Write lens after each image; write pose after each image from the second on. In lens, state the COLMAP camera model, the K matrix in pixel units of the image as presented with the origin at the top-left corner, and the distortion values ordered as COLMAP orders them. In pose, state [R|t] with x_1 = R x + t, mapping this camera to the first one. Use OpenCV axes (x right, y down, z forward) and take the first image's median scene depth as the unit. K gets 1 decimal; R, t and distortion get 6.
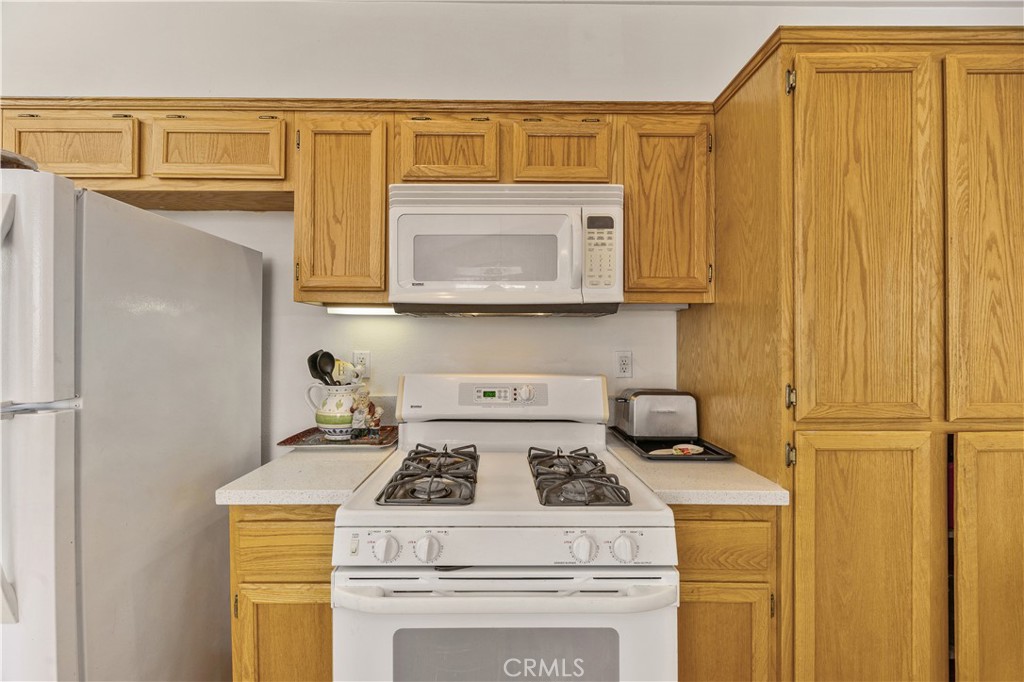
lens RADIAL K [[395.0, 0, 508.5], [0, 395.0, 337.7], [0, 0, 1]] dist [0.012833, 0.000028]
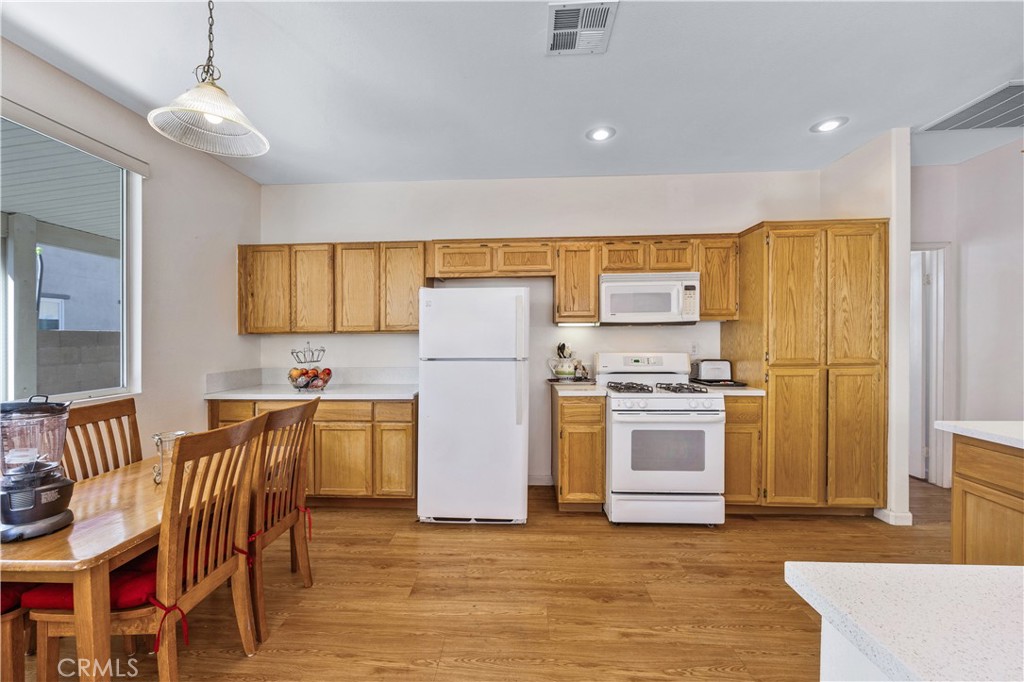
lens RADIAL K [[395.0, 0, 511.8], [0, 395.0, 348.7], [0, 0, 1]] dist [0.012833, 0.000028]
pose [[0.998780, -0.010728, -0.048200, -0.738206], [0.012245, 0.999435, 0.031300, -0.010171], [0.047837, -0.031852, 0.998347, -1.468175]]
